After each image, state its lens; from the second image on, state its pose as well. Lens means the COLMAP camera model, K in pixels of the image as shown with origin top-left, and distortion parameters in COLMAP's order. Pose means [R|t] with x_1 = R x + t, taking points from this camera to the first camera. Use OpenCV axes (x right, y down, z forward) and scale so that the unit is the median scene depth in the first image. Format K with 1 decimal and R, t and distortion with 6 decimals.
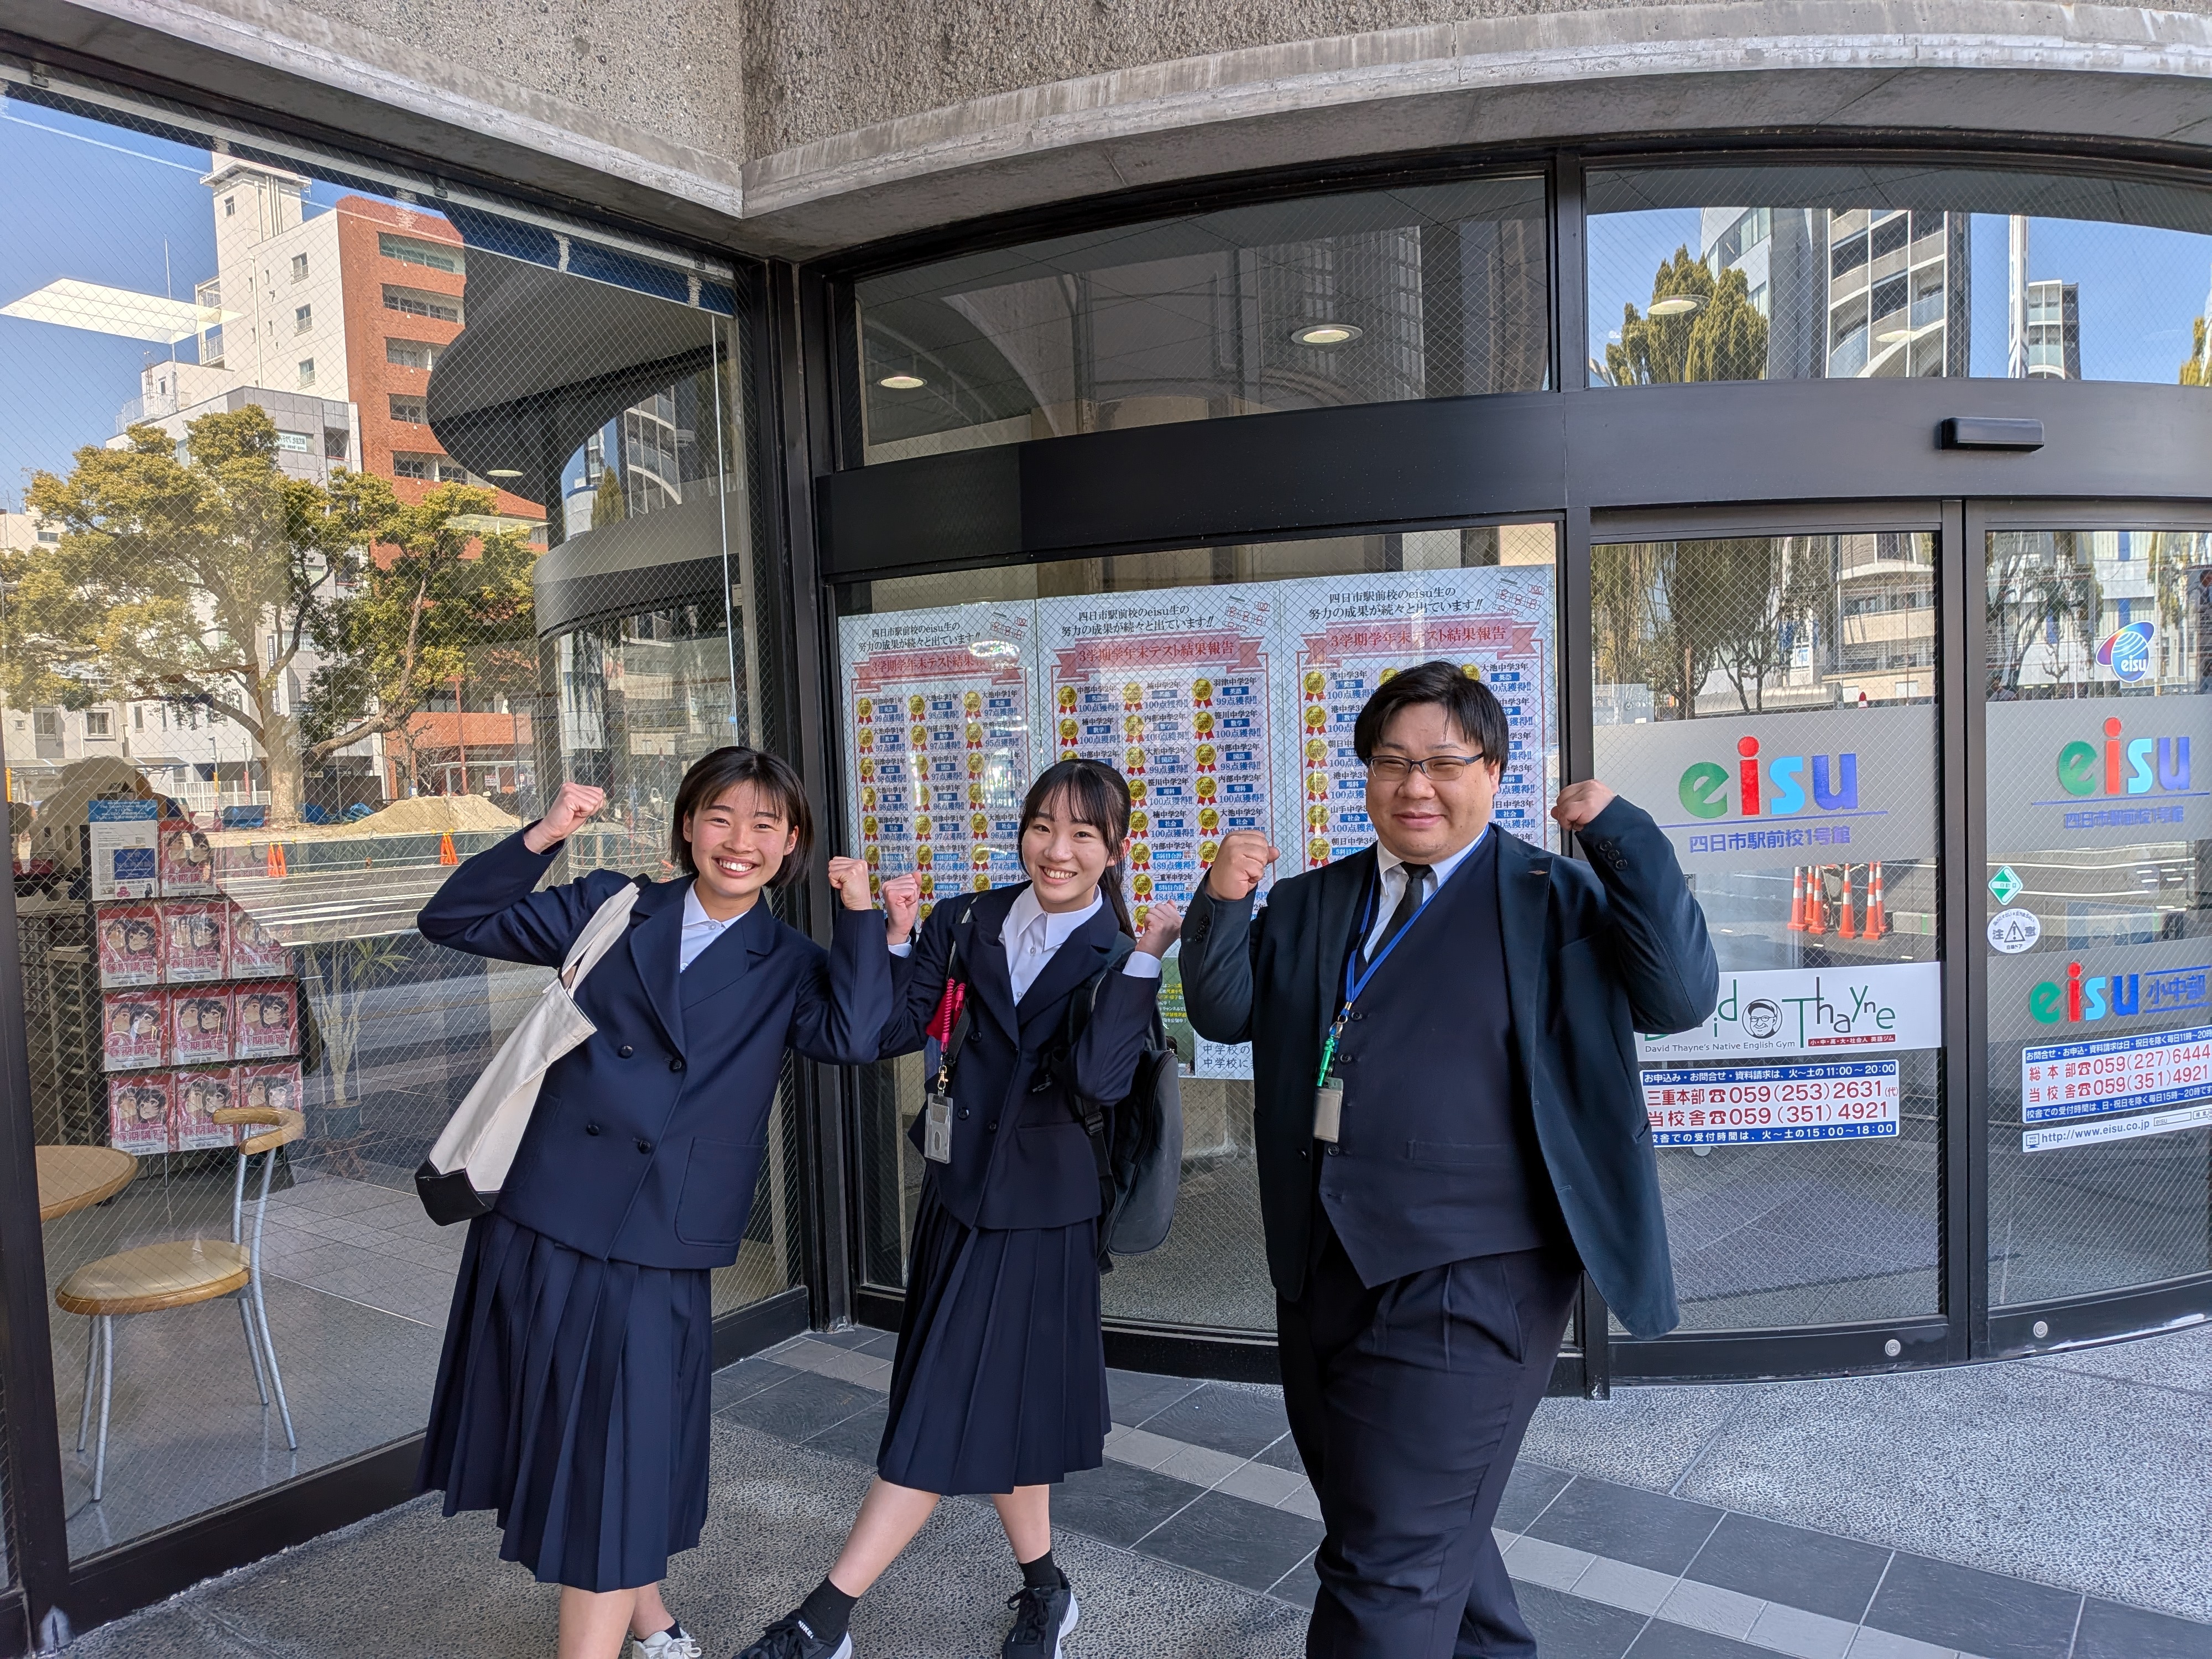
lens RADIAL K [[1618.3, 0, 1130.6], [0, 1618.3, 875.5], [0, 0, 1]] dist [0.072326, -0.131829]
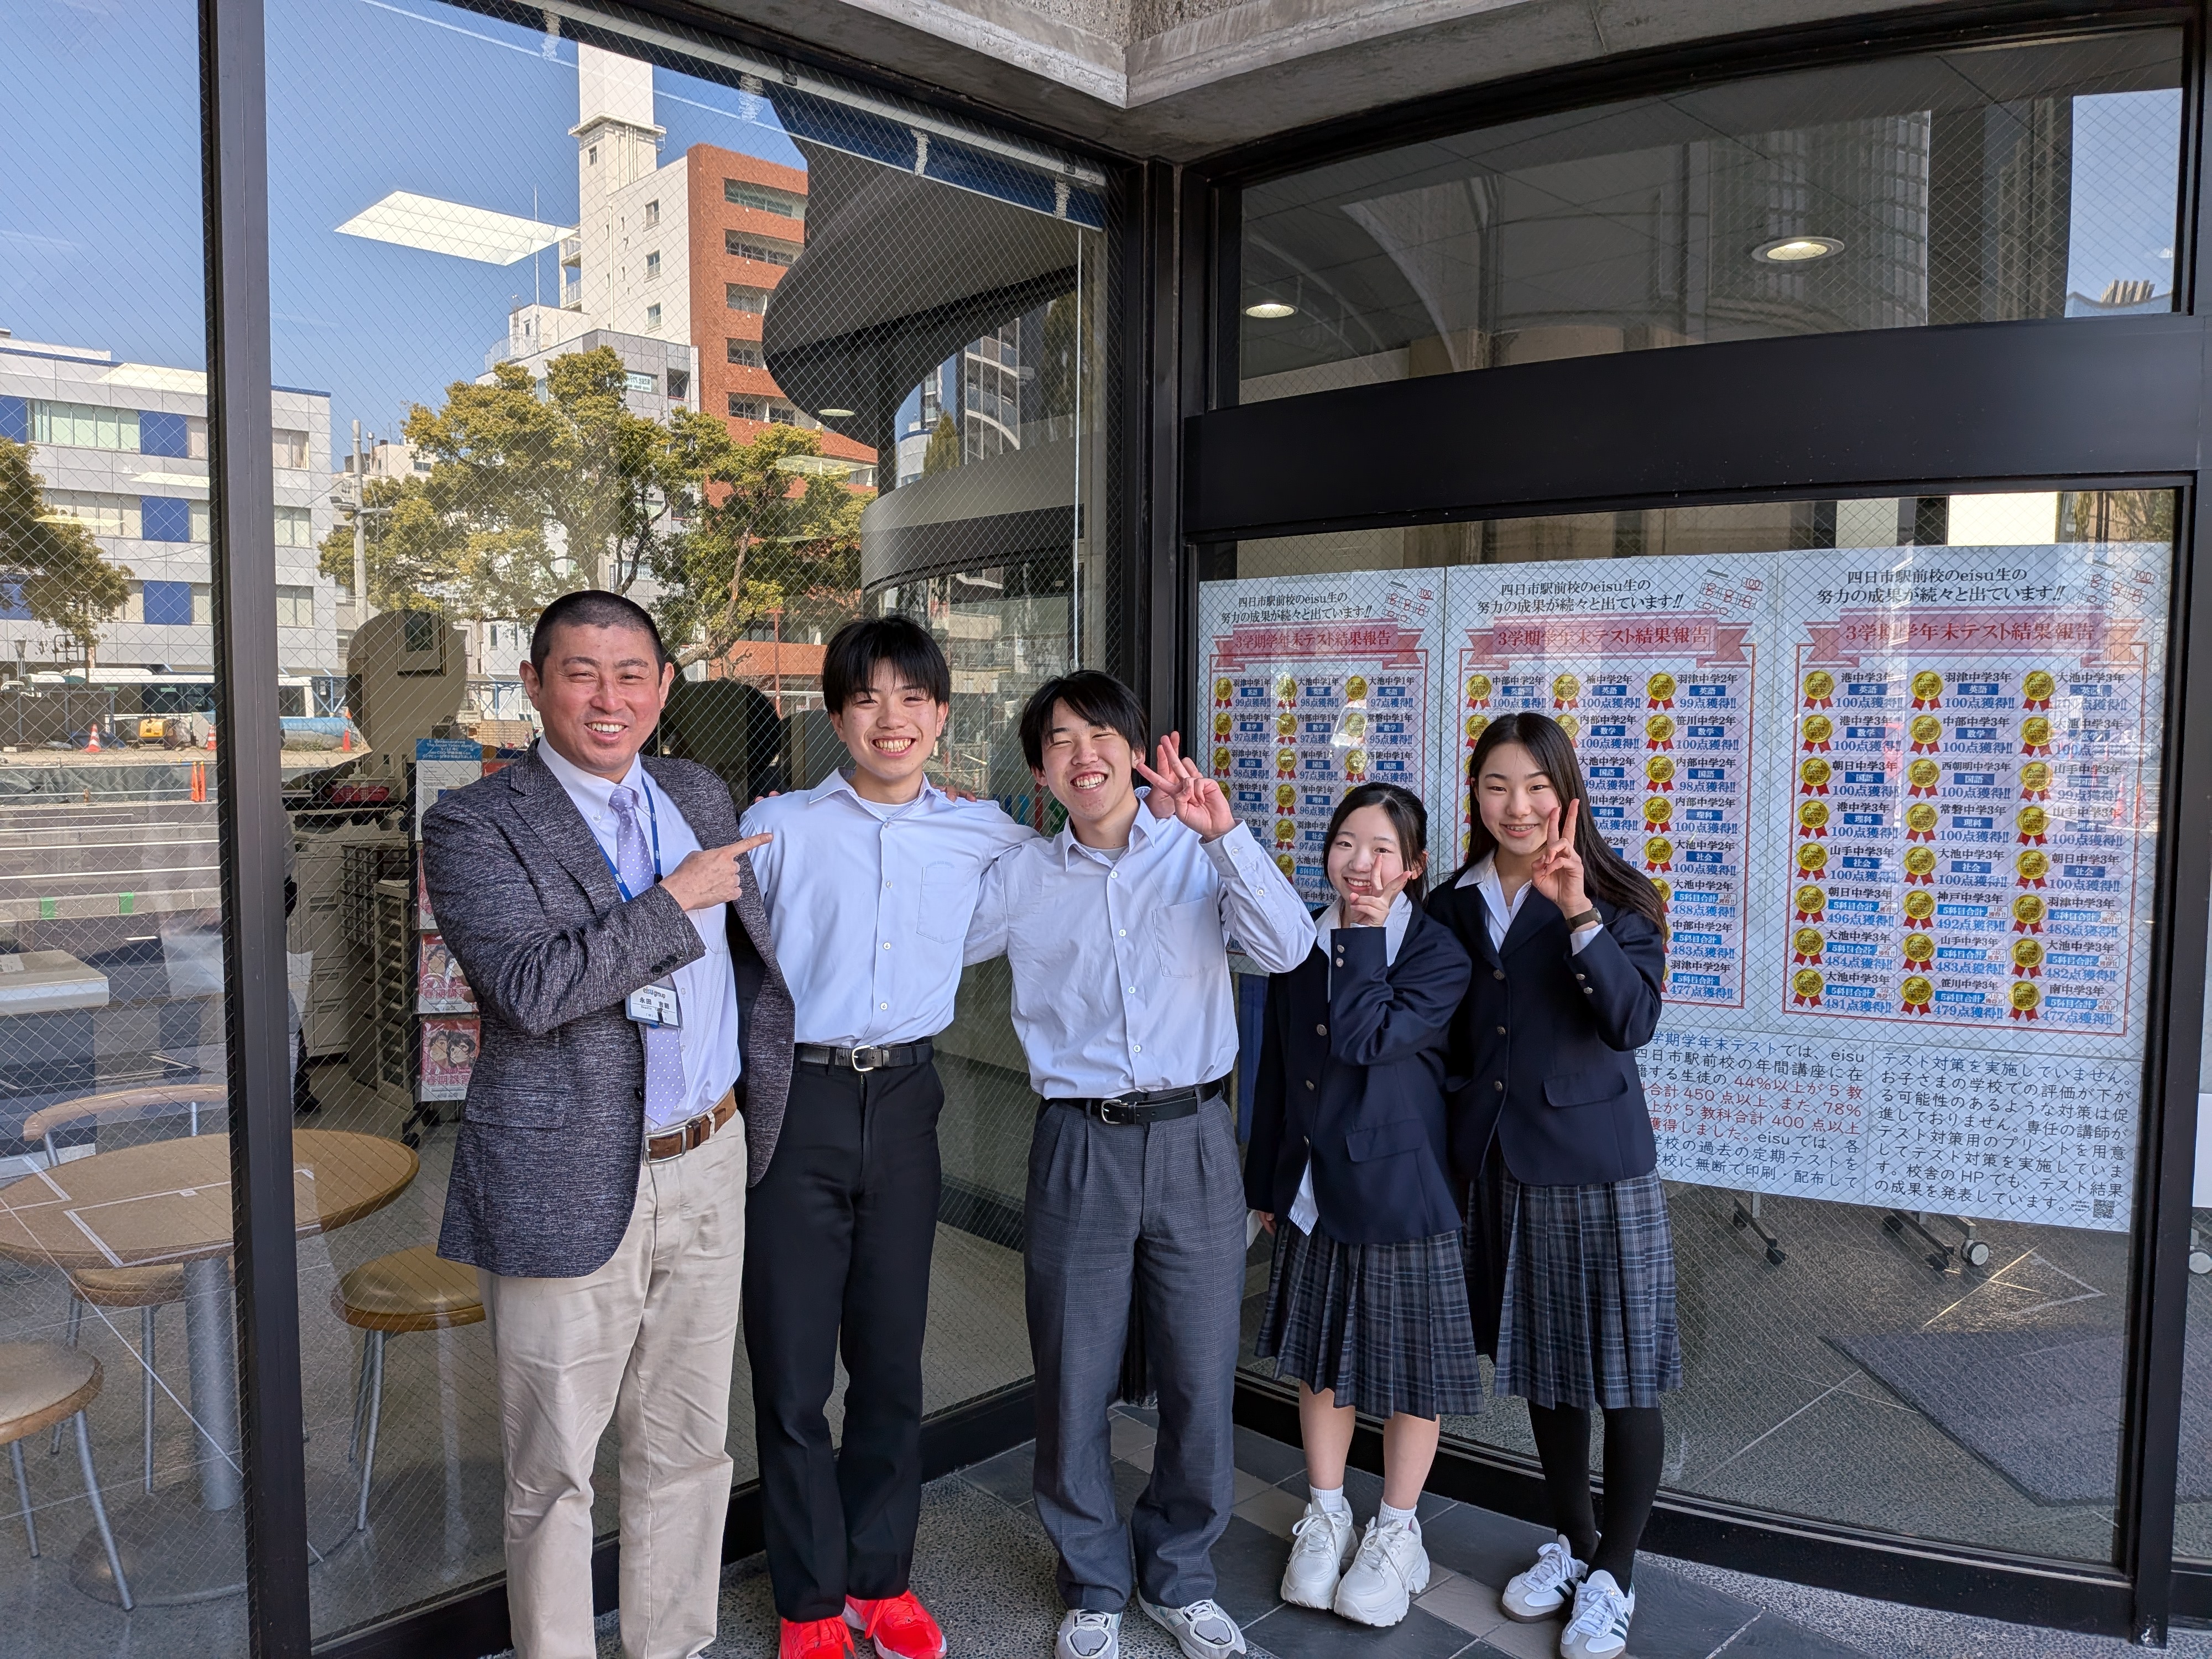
lens RADIAL K [[1618.3, 0, 1107.8], [0, 1618.3, 845.5], [0, 0, 1]] dist [0.072326, -0.131829]
pose [[0.981670, 0.057788, -0.181619, -0.061298], [-0.055213, 0.998290, 0.019205, -0.032214], [0.182418, -0.008825, 0.983181, 0.141411]]
